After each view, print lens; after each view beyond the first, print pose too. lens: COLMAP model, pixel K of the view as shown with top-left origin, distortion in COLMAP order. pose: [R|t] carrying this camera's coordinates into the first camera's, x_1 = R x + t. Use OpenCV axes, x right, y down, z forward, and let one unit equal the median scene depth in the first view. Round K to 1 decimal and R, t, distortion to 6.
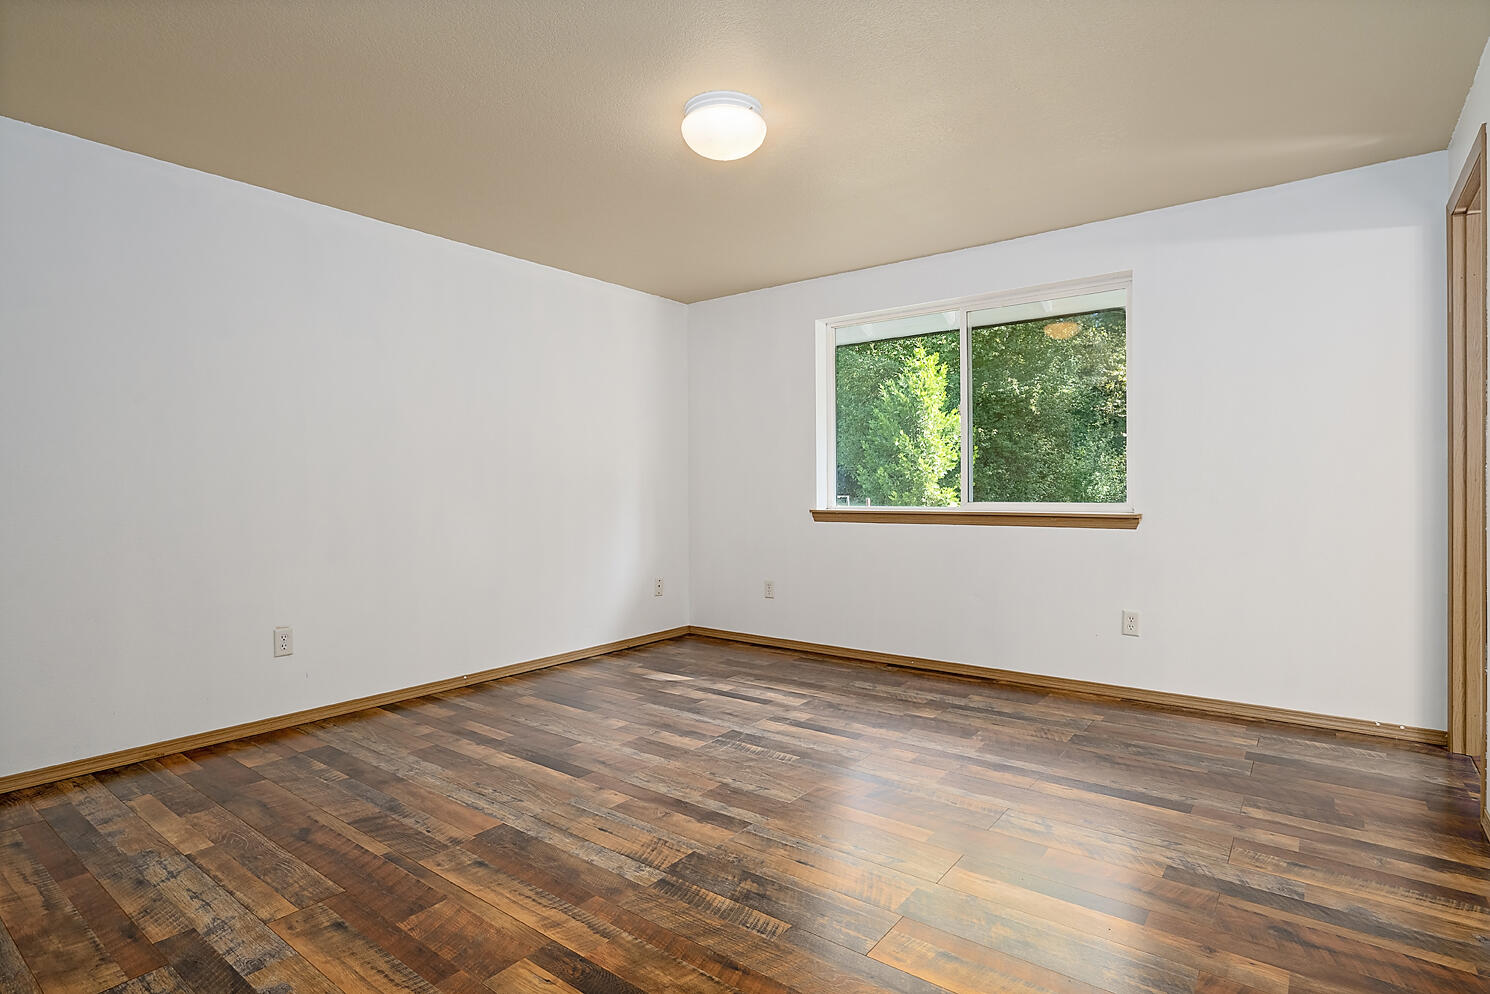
lens RADIAL K [[770.2, 0, 747.0], [0, 770.2, 491.4], [0, 0, 1]] dist [-0.019480, 0.010002]
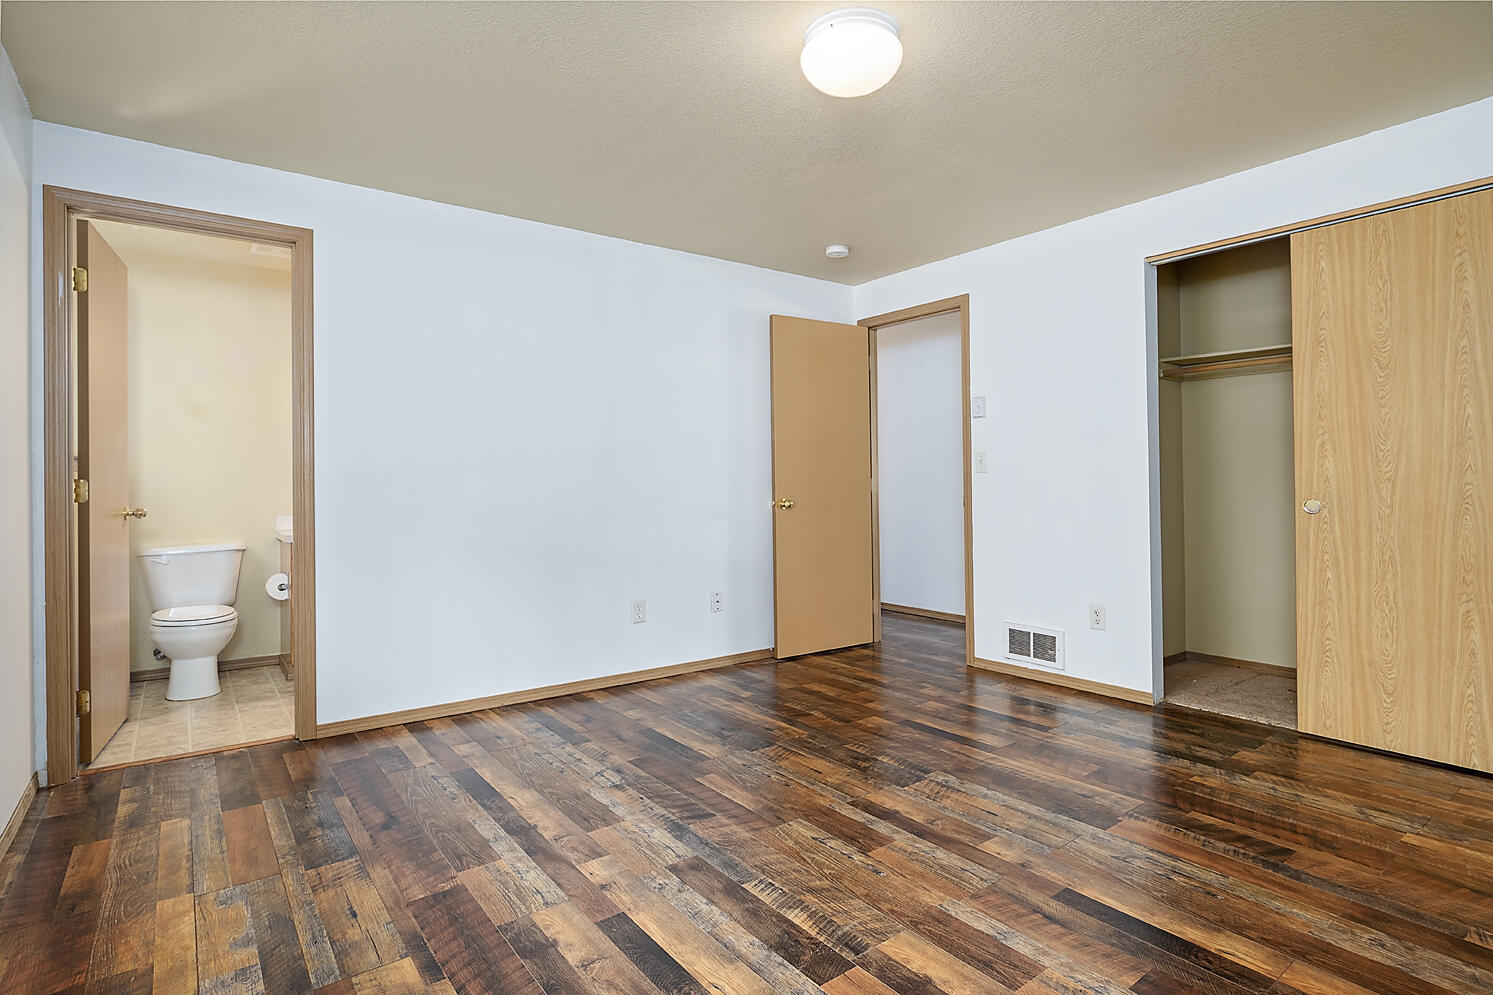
lens RADIAL K [[771.7, 0, 745.0], [0, 771.7, 491.2], [0, 0, 1]] dist [-0.019480, 0.010002]
pose [[-0.963330, 0.013020, 0.268004, -0.139982], [0.017007, 0.999777, 0.012558, -0.009205], [-0.267781, 0.016656, -0.963336, 1.938347]]
